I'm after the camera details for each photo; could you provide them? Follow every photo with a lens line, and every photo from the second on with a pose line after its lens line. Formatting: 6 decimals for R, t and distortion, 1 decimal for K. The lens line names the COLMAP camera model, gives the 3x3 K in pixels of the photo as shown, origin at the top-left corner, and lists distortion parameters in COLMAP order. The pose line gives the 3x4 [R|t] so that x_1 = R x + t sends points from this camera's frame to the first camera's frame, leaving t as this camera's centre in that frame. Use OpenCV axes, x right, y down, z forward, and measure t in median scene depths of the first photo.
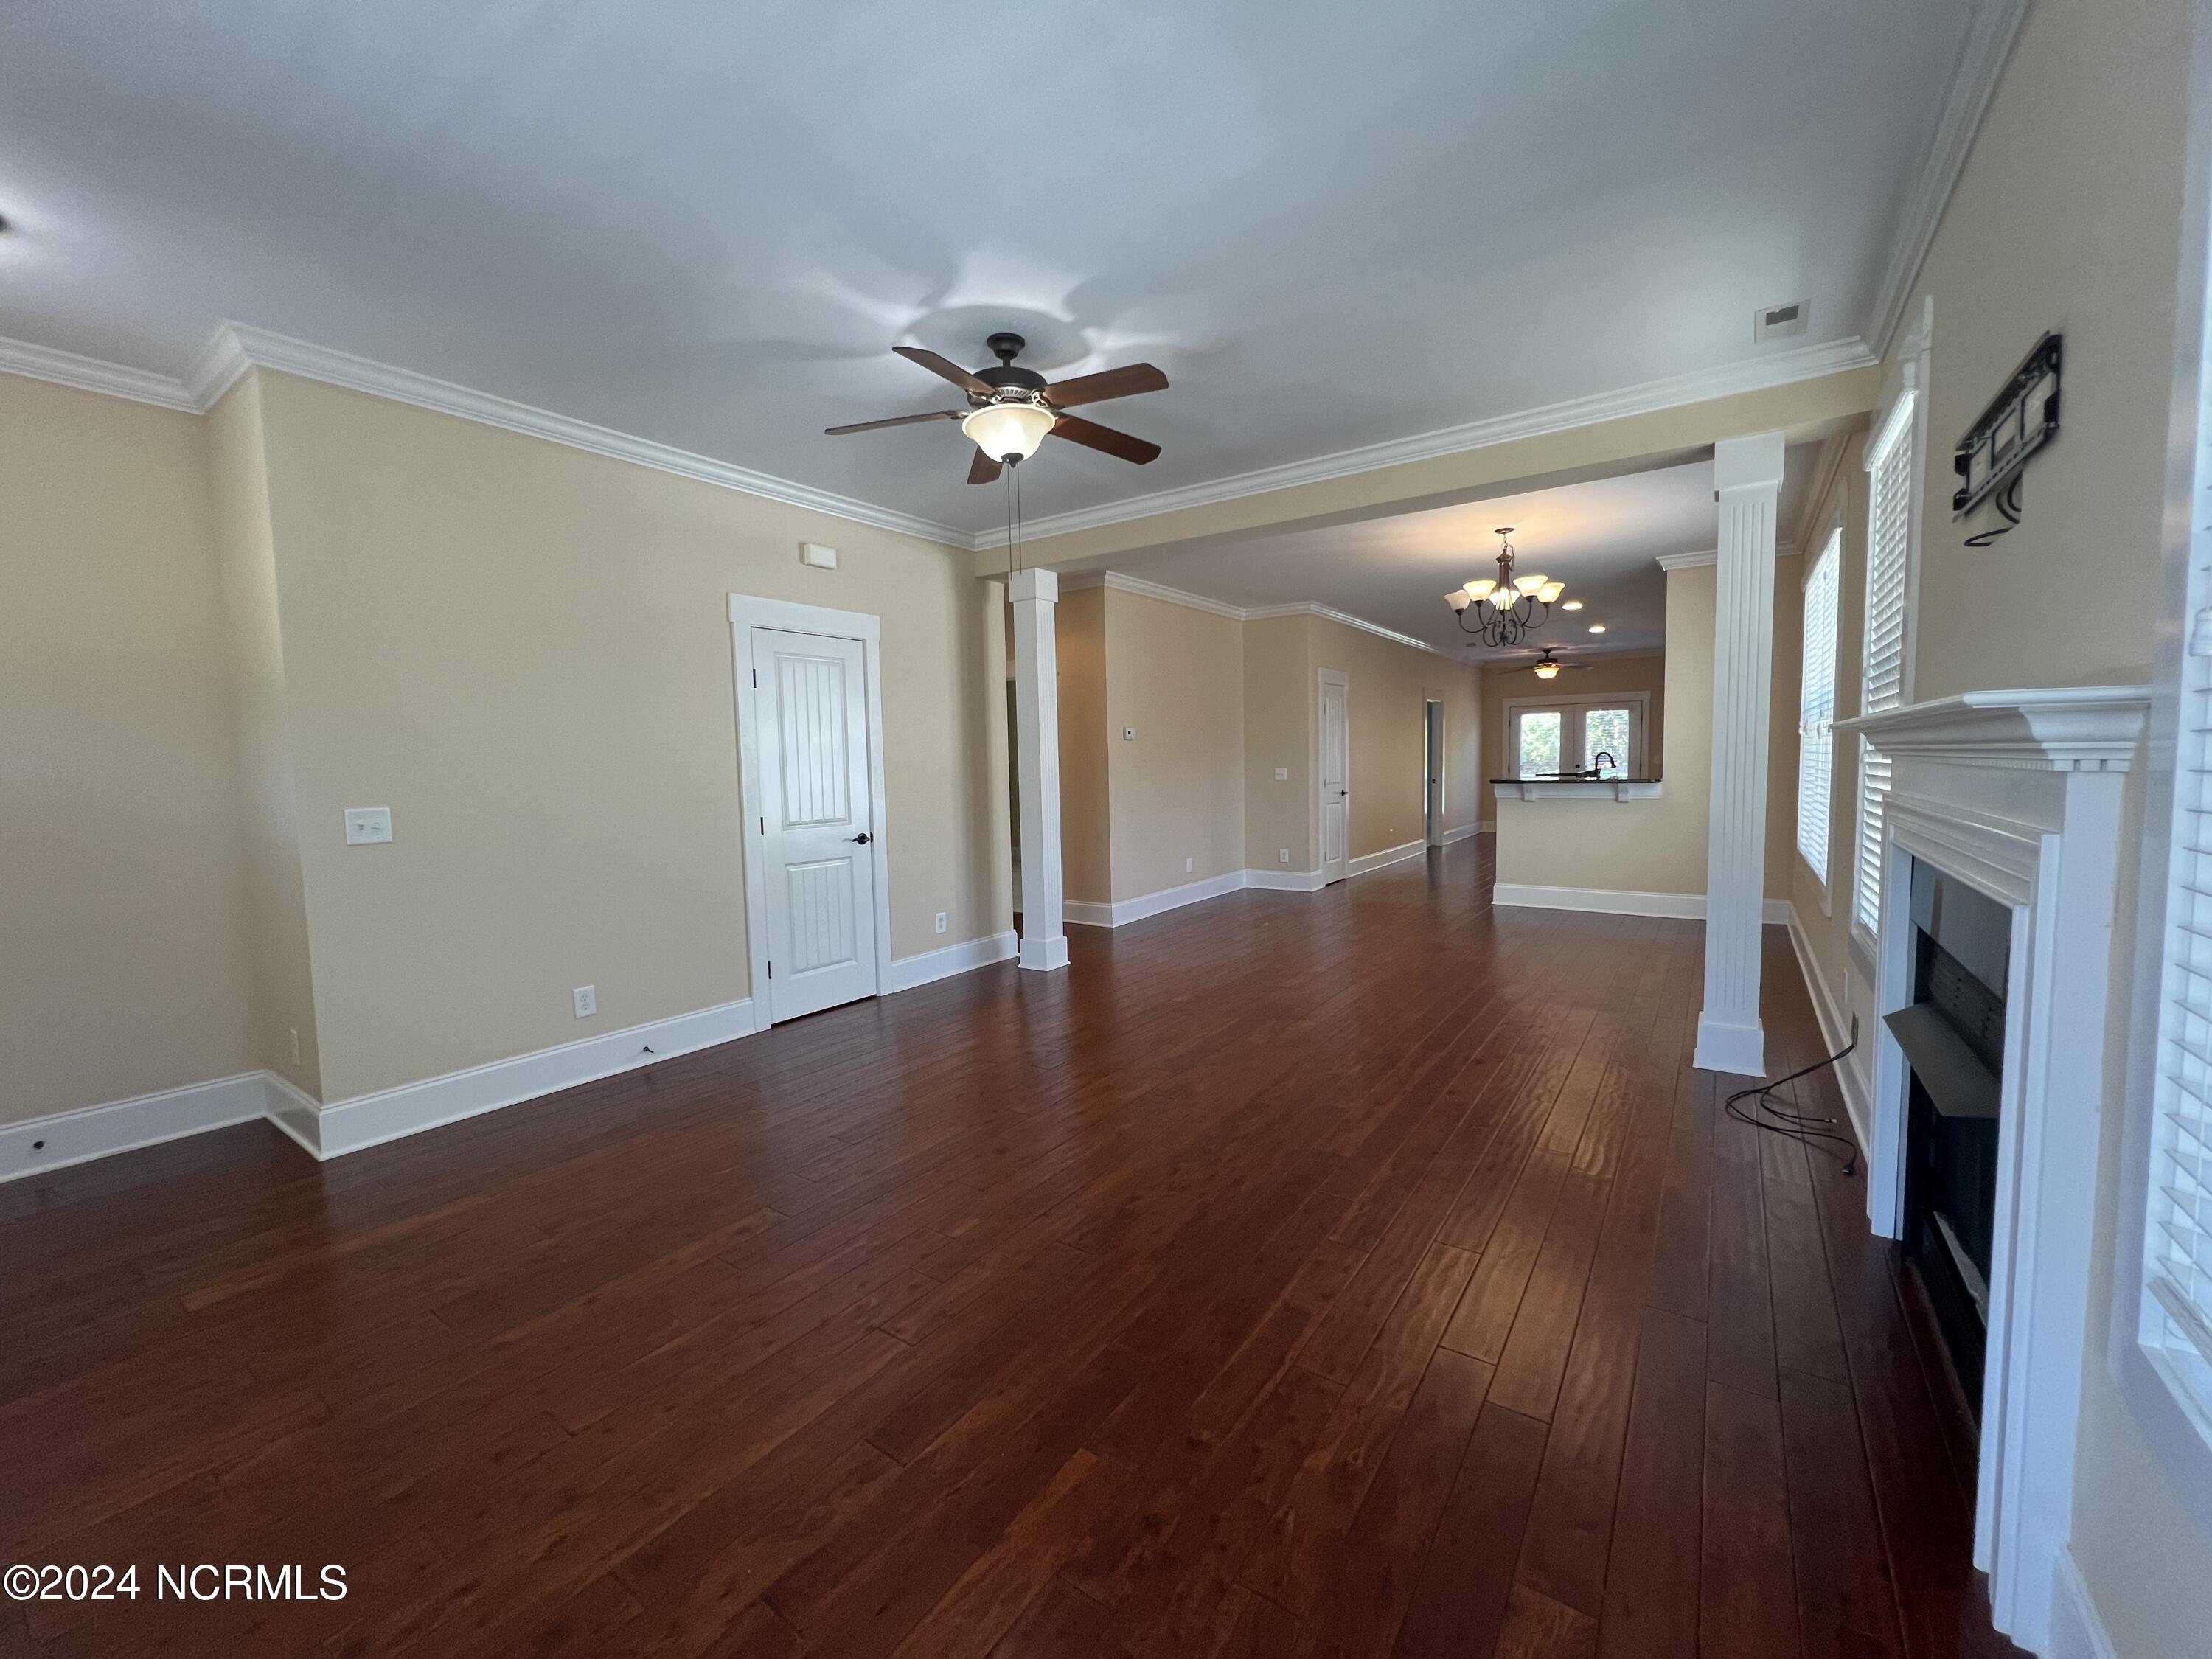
lens RADIAL K [[881.4, 0, 1112.6], [0, 881.4, 826.0], [0, 0, 1]] dist [0.009788, 0.000188]
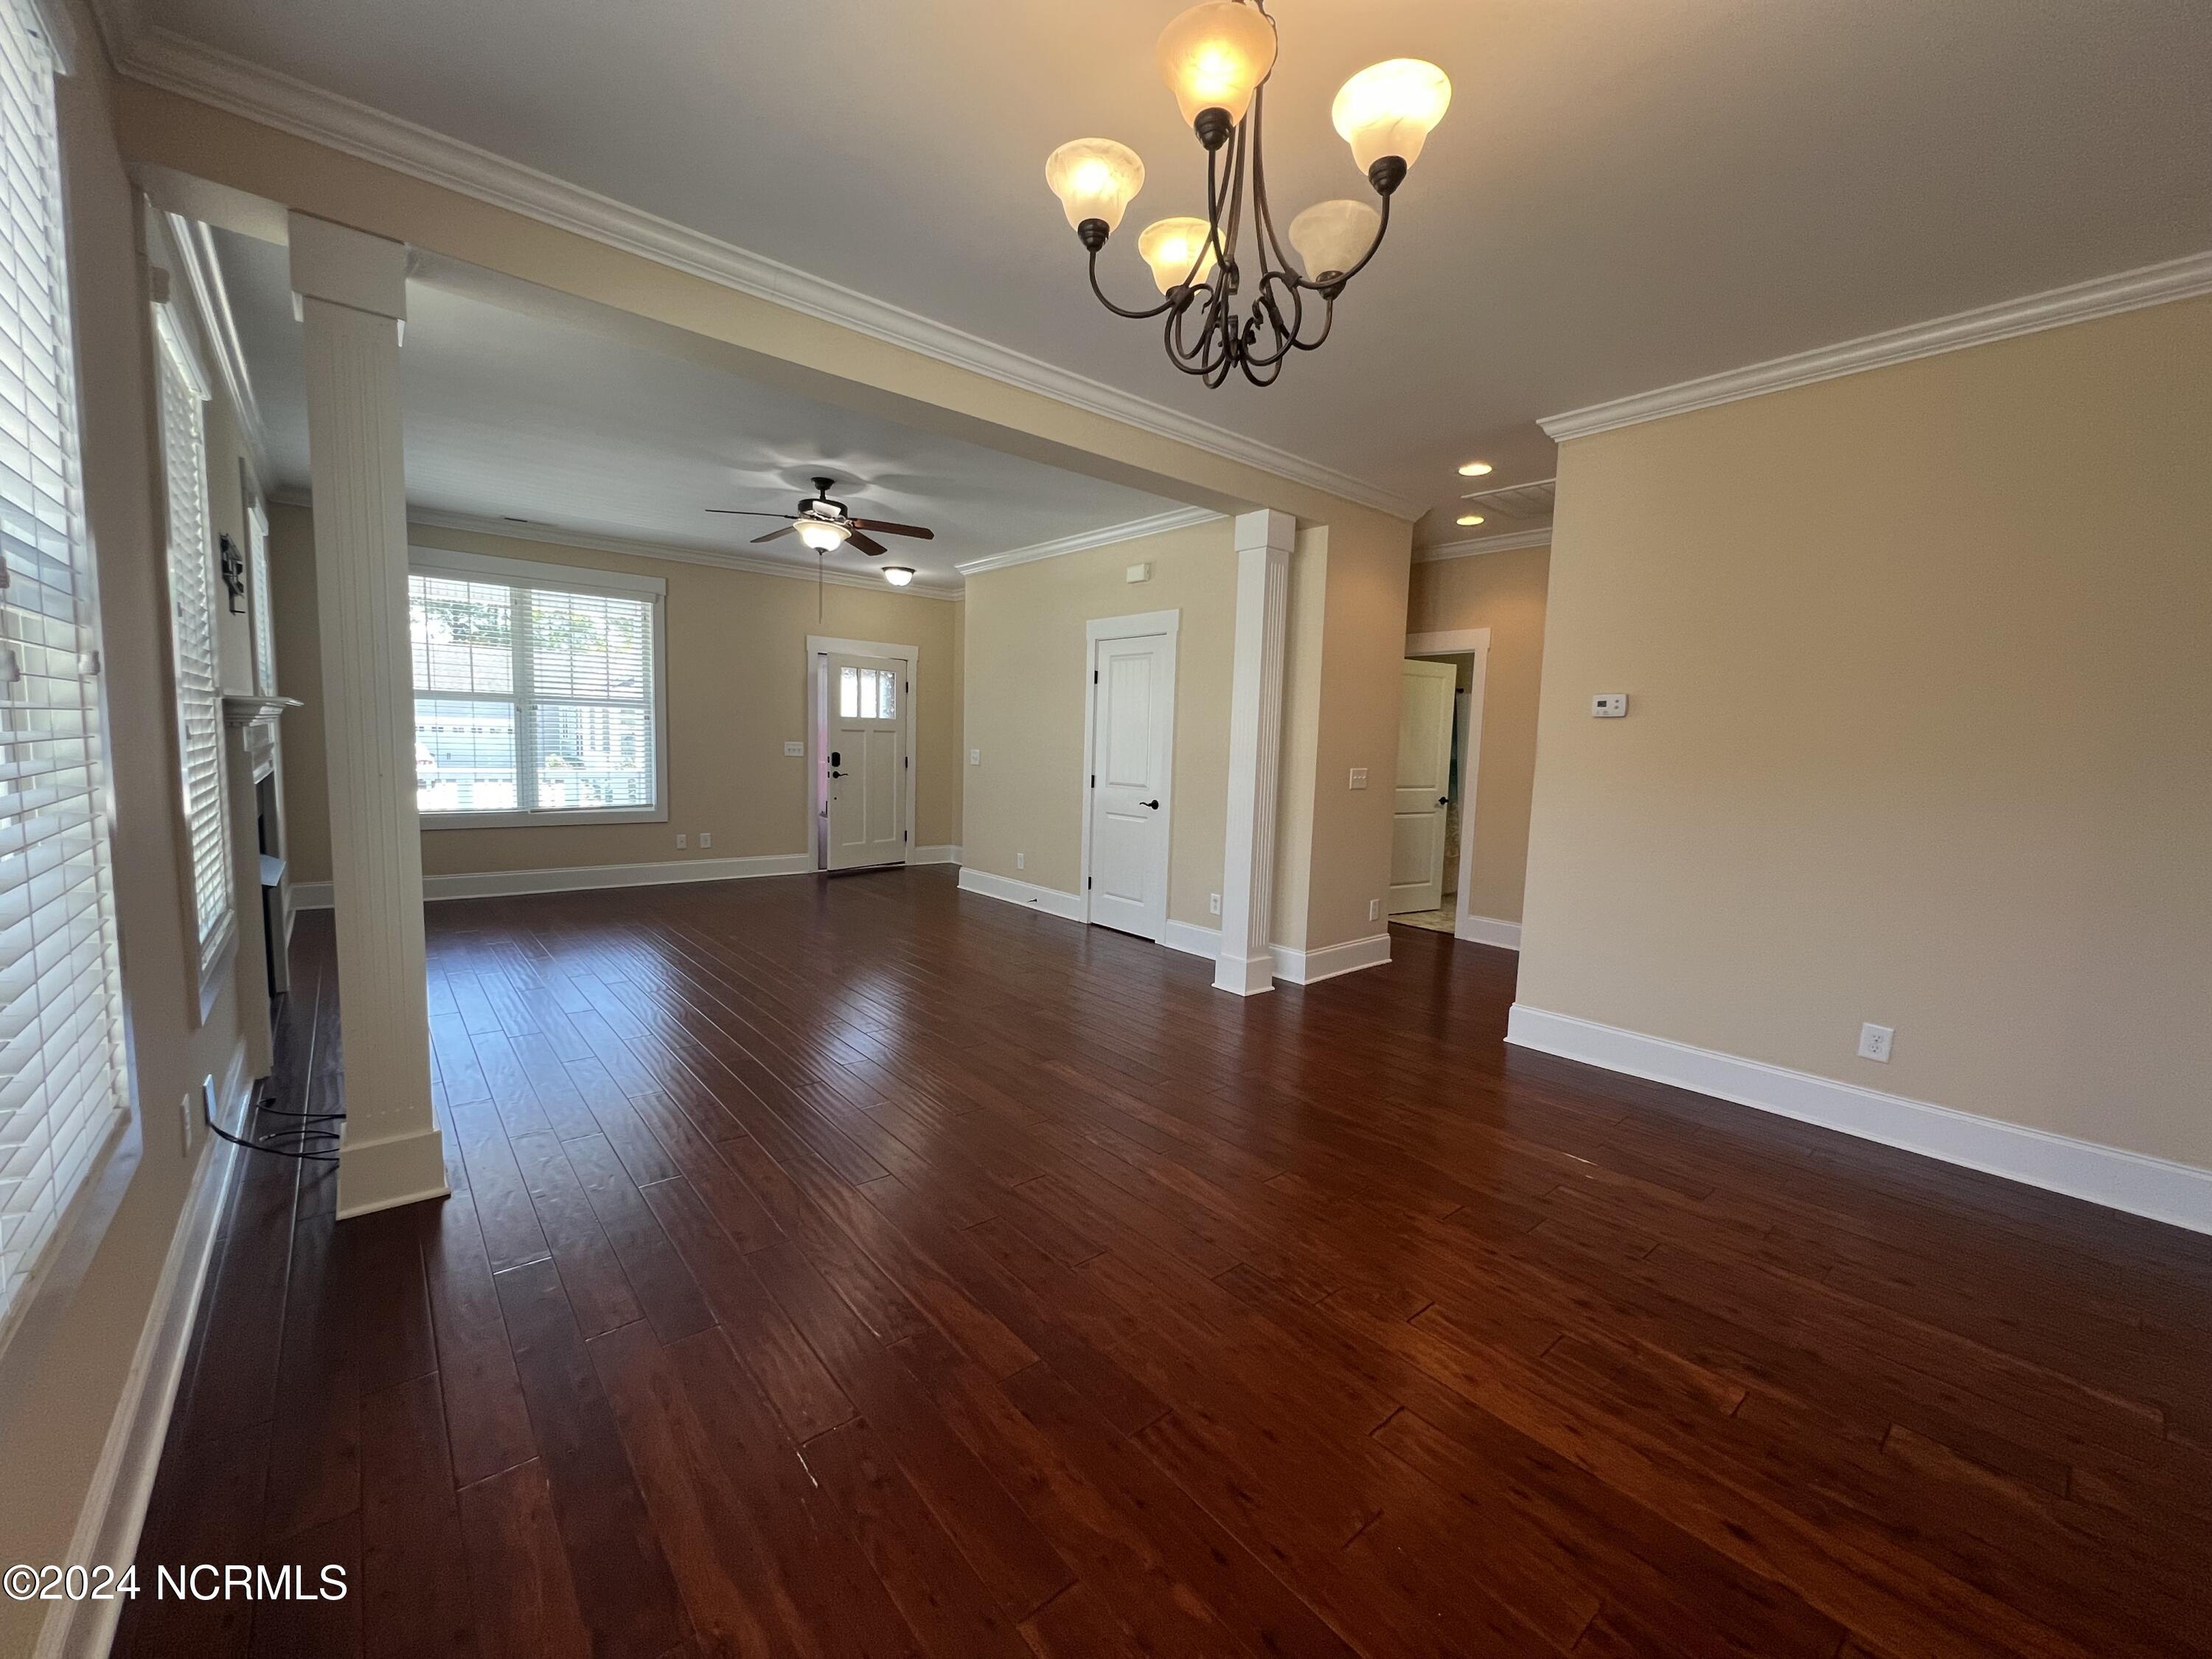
lens RADIAL K [[891.0, 0, 1102.3], [0, 891.0, 828.1], [0, 0, 1]] dist [0.000260, 0.000061]
pose [[-0.258410, 0.111611, -0.959566, 0.975396], [-0.096961, 0.985291, 0.140714, -0.127571], [0.961157, 0.129402, -0.243787, 1.361891]]
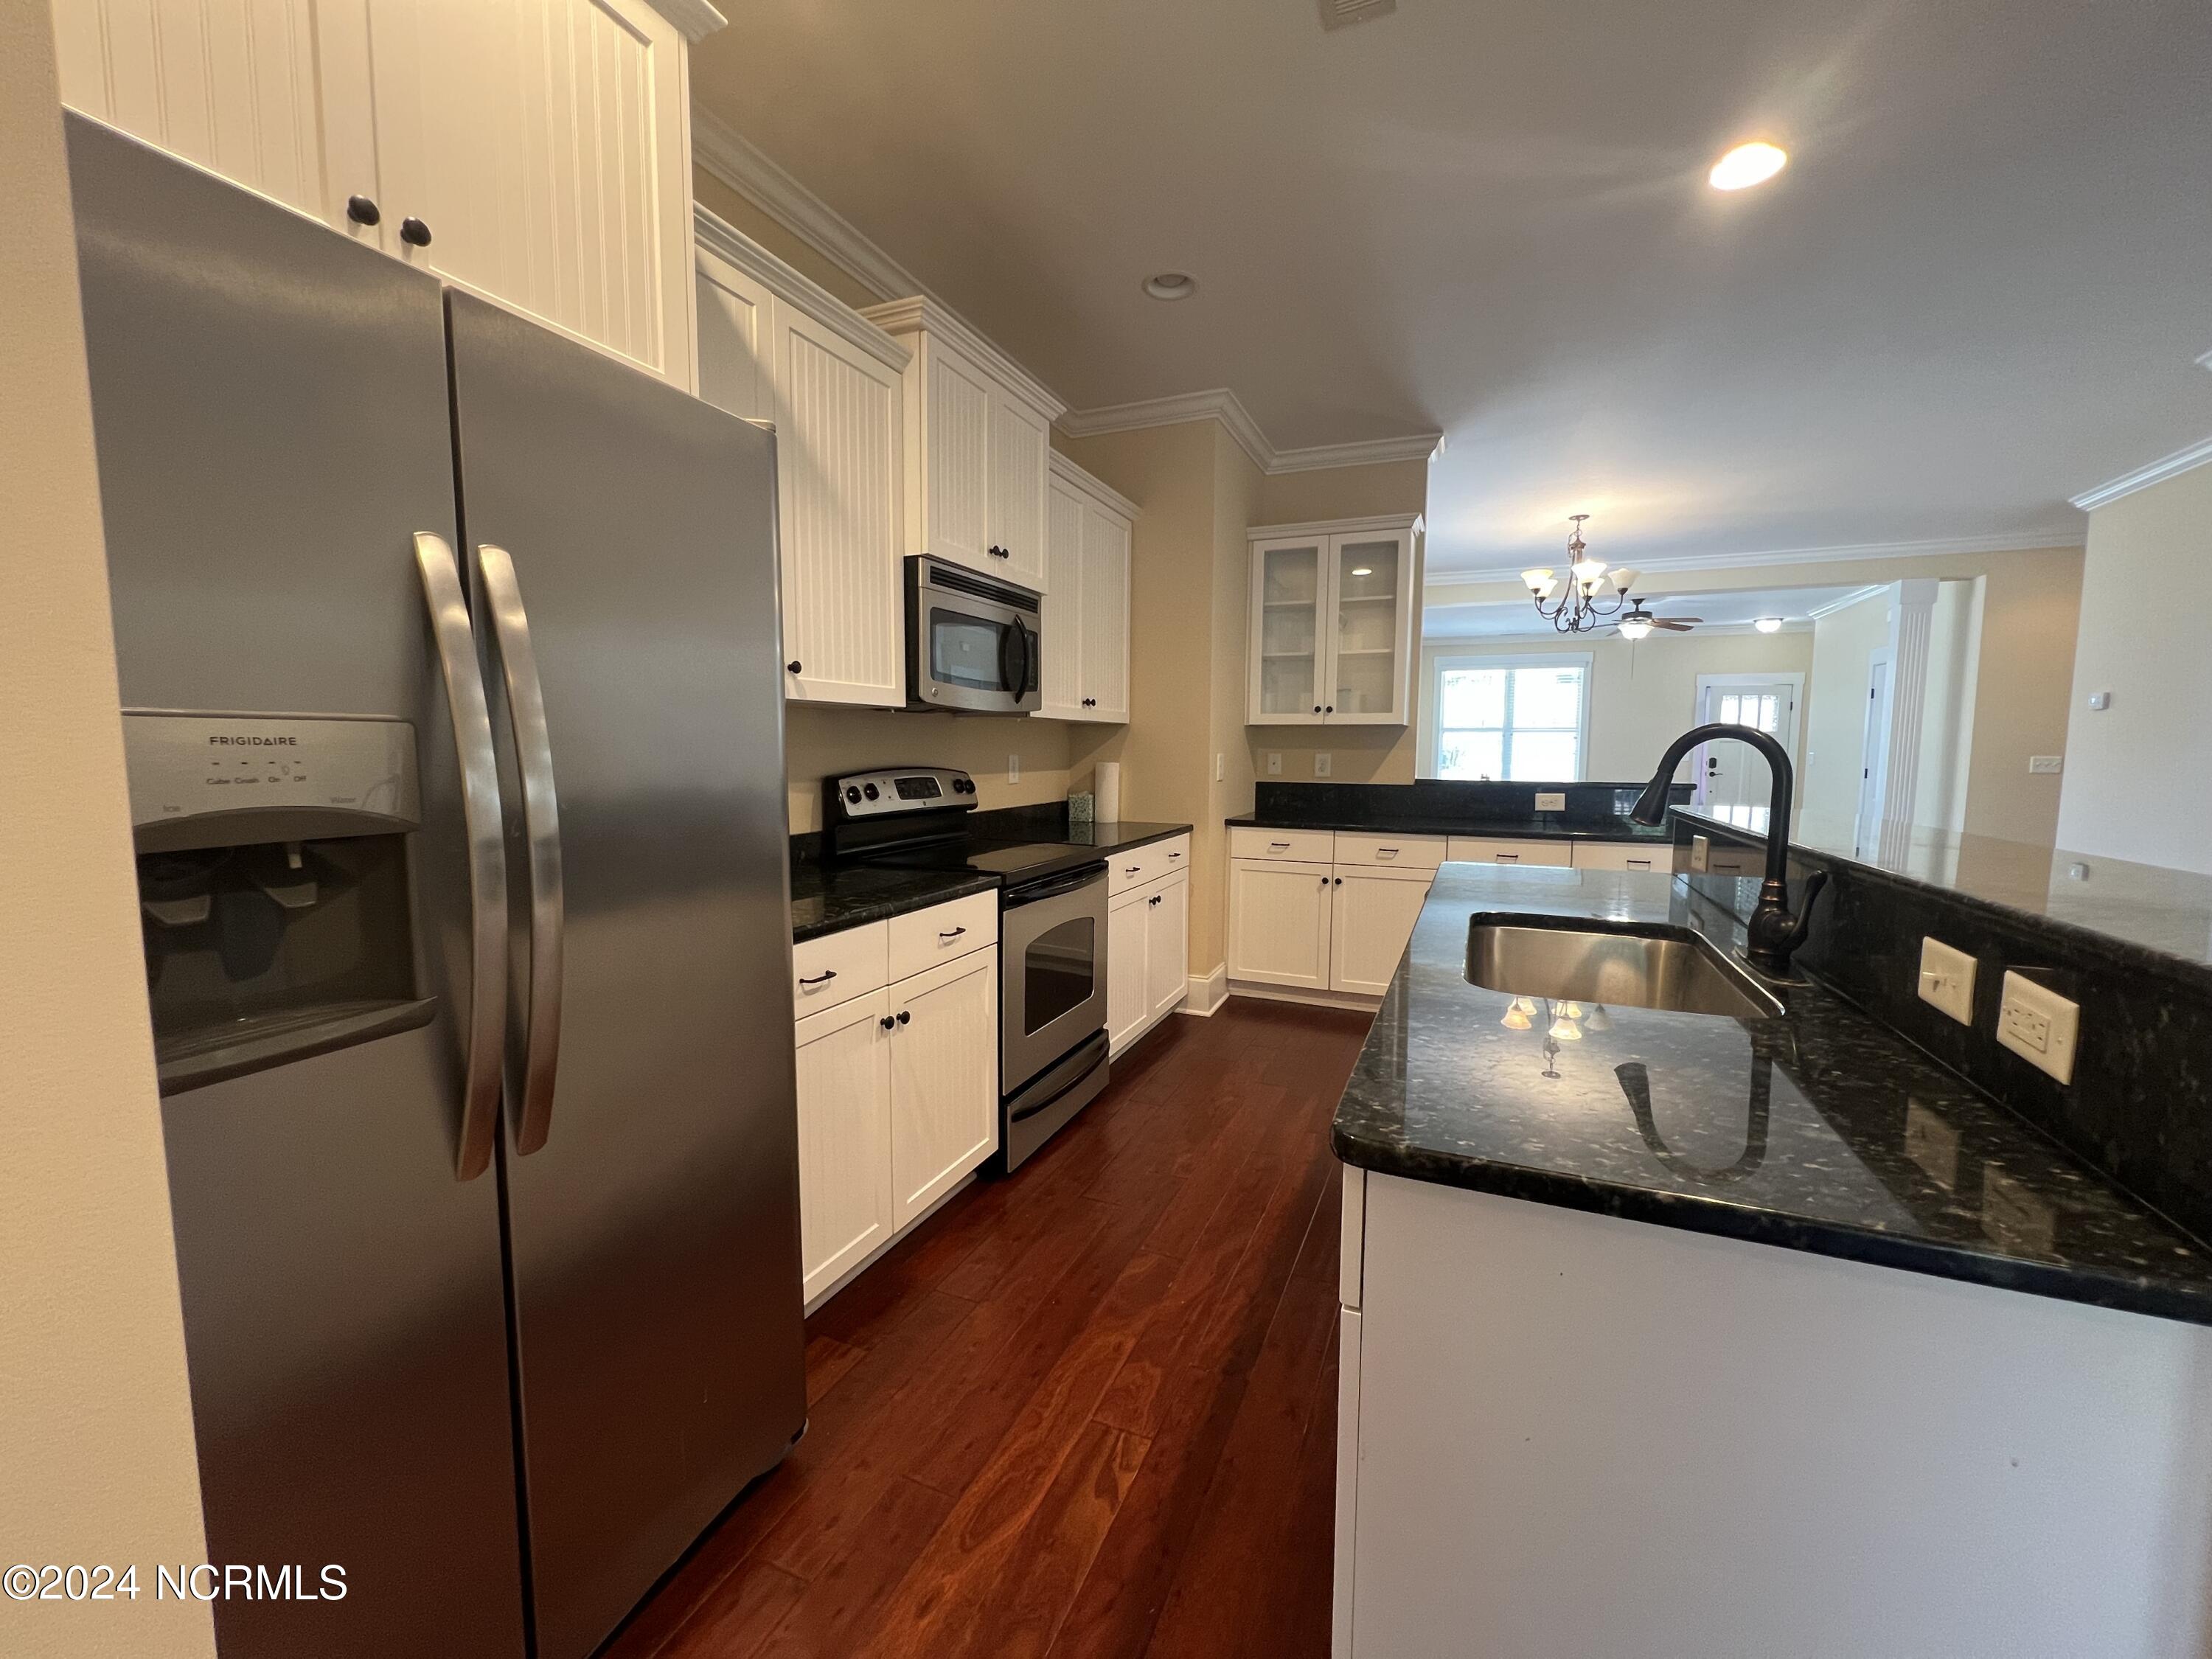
lens RADIAL K [[891.0, 0, 1102.3], [0, 891.0, 828.1], [0, 0, 1]] dist [0.000260, 0.000061]
pose [[-0.980326, 0.039364, -0.193418, 1.523641], [0.006023, 0.985421, 0.170026, -0.211545], [0.197292, 0.165516, -0.966271, 2.482619]]
